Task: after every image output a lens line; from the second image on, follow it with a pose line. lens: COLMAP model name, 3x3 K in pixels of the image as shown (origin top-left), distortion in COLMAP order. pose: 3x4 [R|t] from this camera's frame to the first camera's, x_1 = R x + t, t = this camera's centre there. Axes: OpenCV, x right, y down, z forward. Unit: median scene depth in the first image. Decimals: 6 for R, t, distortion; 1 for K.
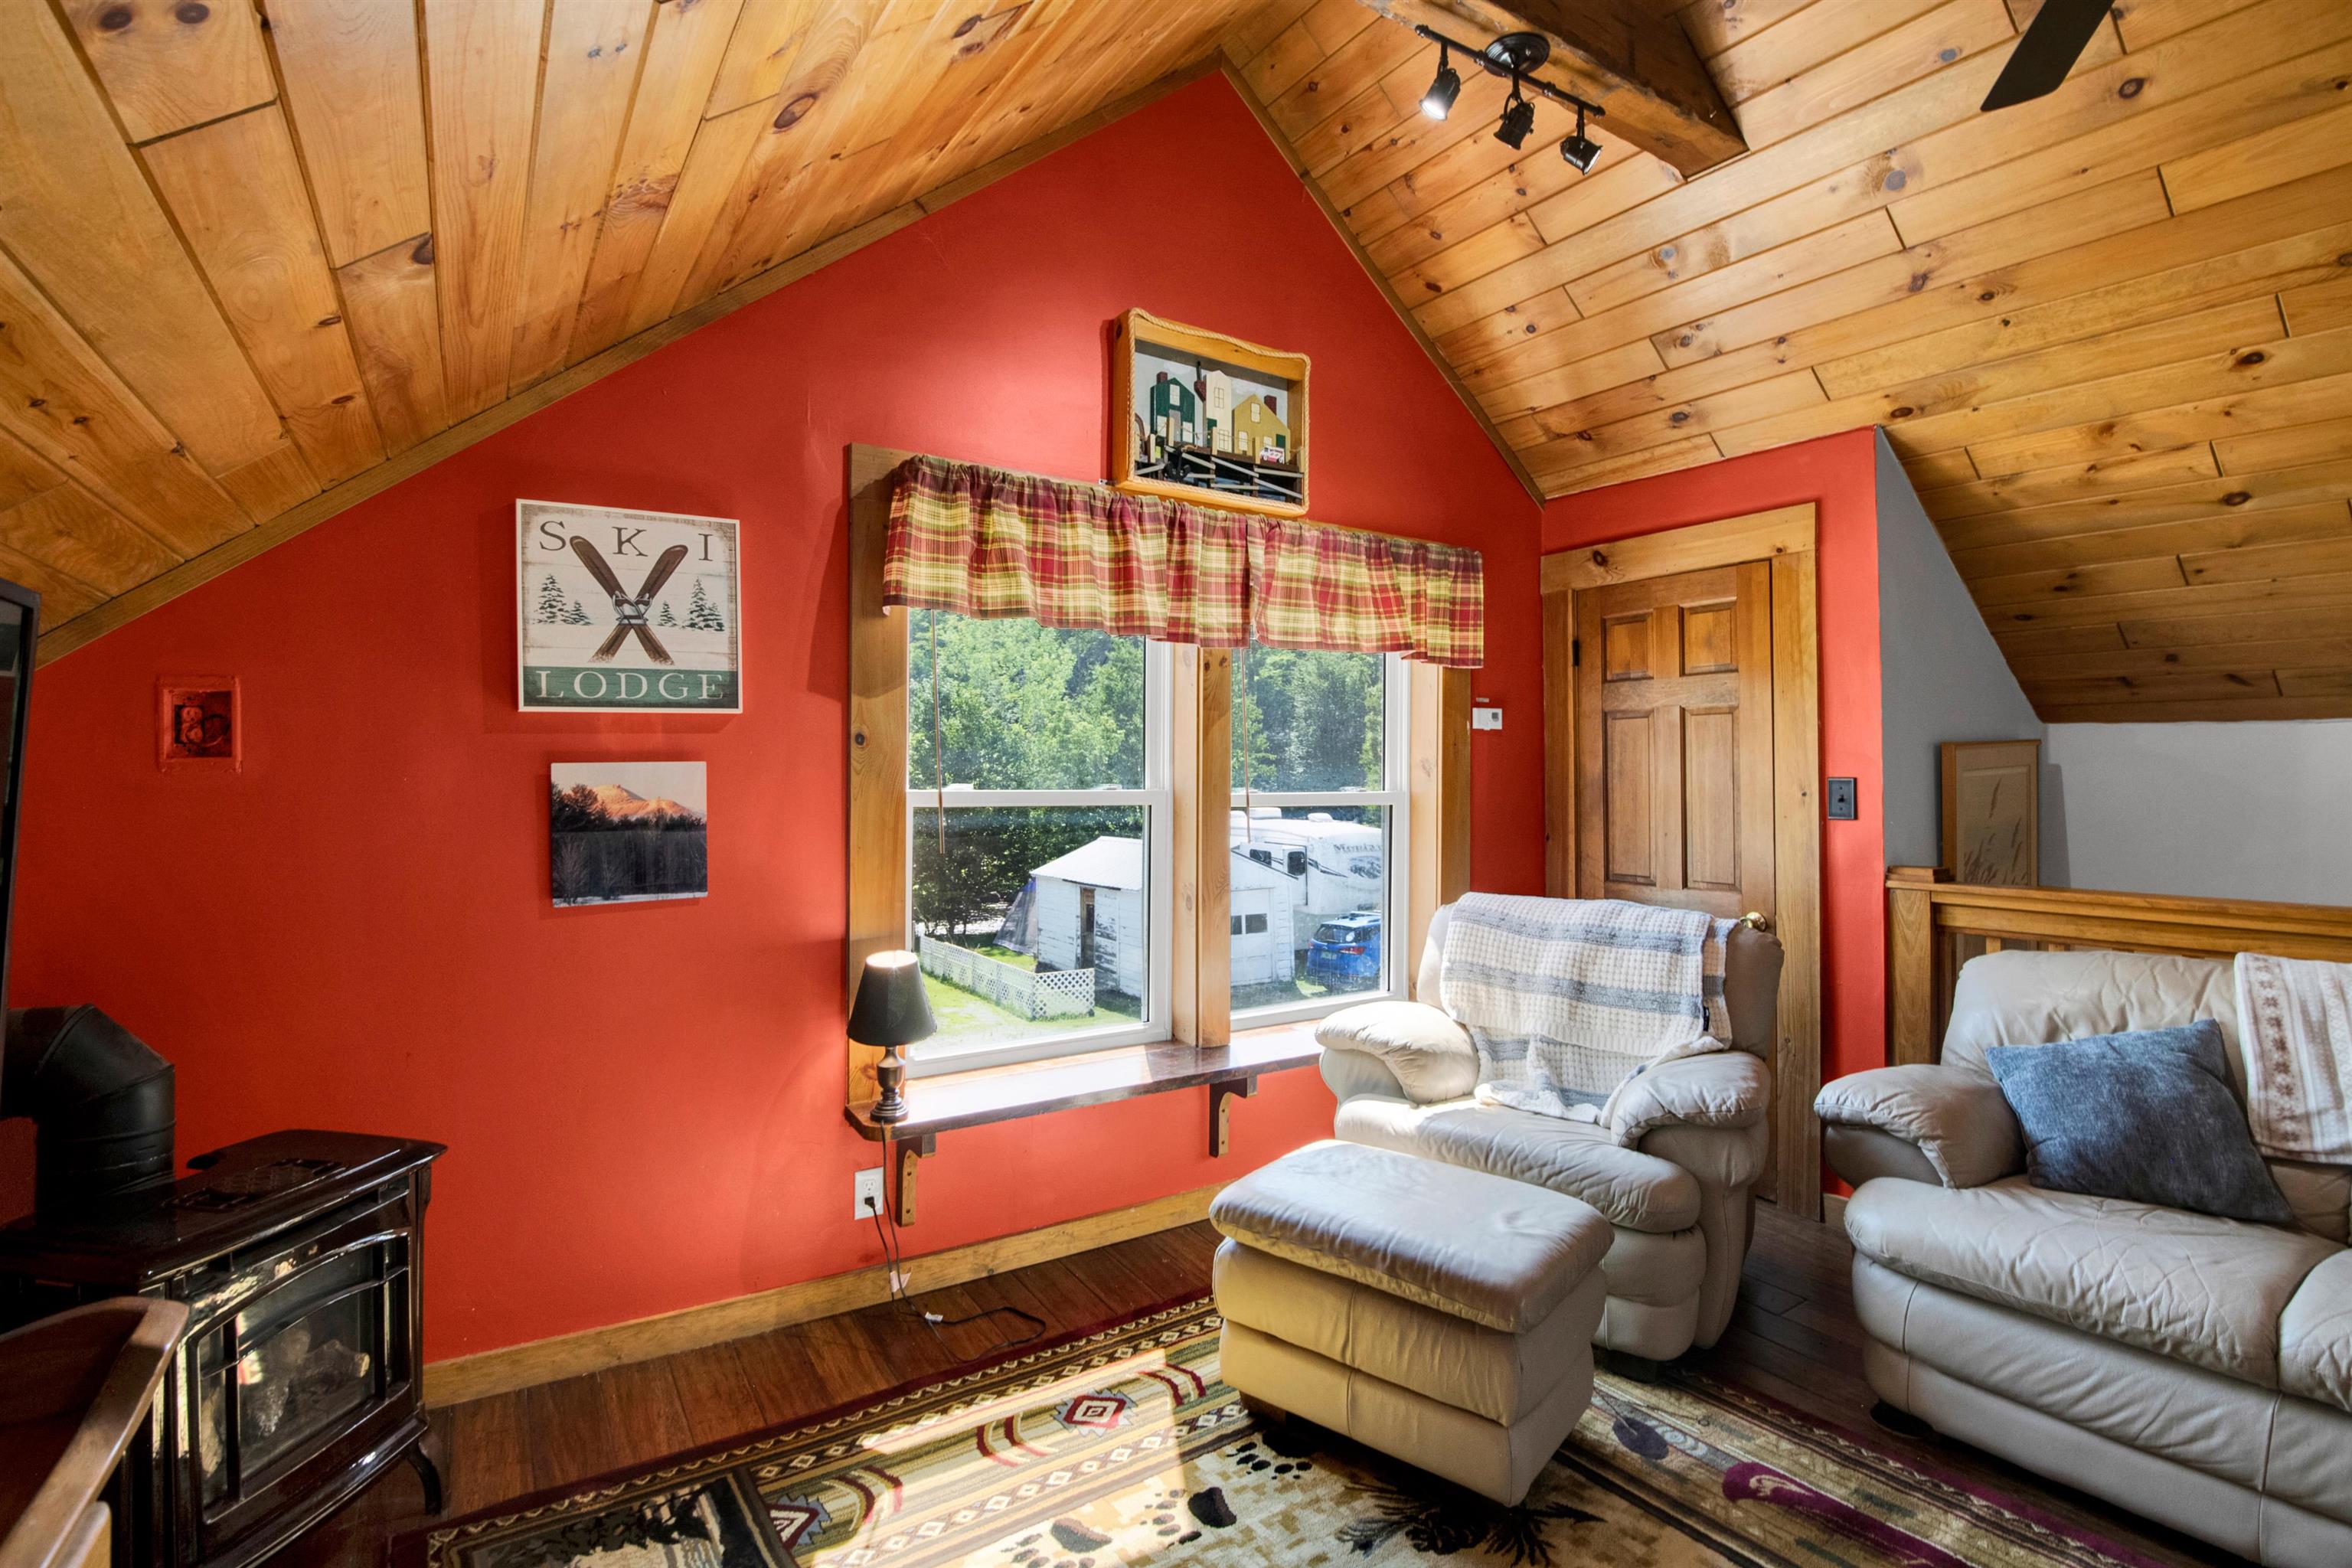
lens RADIAL K [[1095.2, 0, 1179.1], [0, 1095.2, 772.0], [0, 0, 1]] dist [-0.050463, -0.002502]
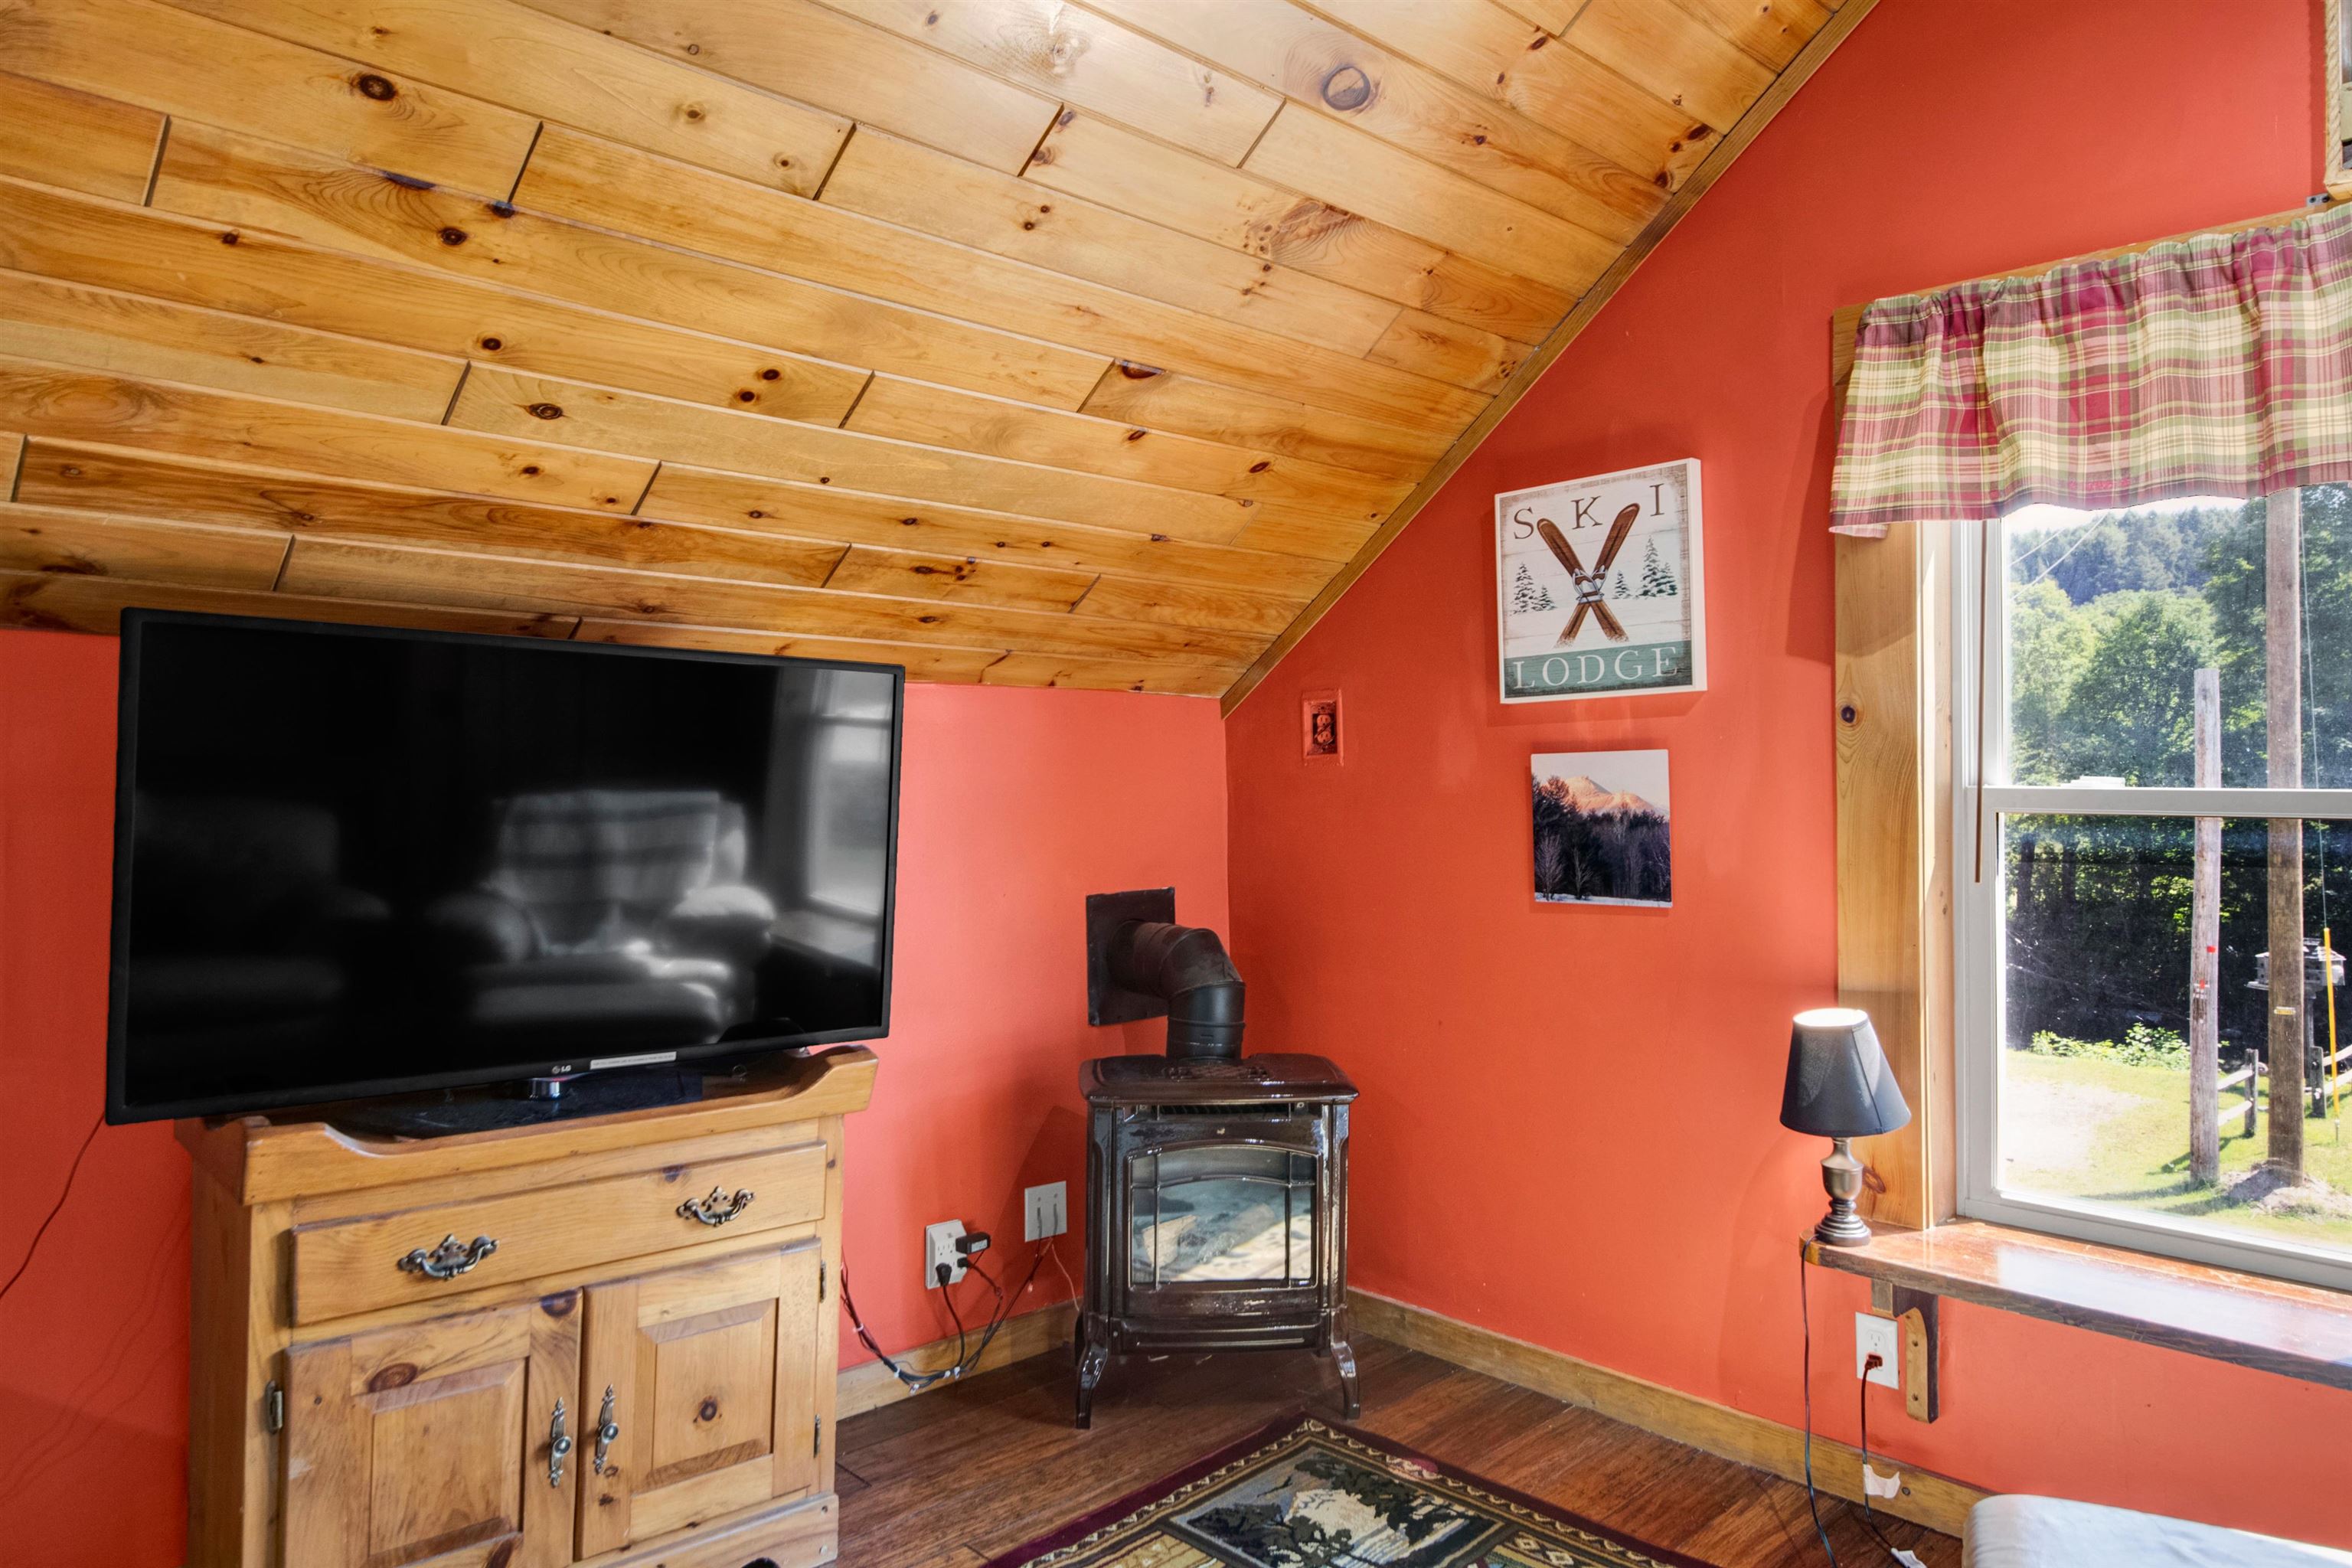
lens RADIAL K [[1522.7, 0, 1177.4], [0, 1522.7, 790.1], [0, 0, 1]] dist [-0.027254, -0.000149]
pose [[0.157227, 0.004103, -0.987554, 0.708314], [0.002438, 0.999987, 0.004543, 0.016654], [0.987559, -0.003122, 0.157215, 0.444447]]
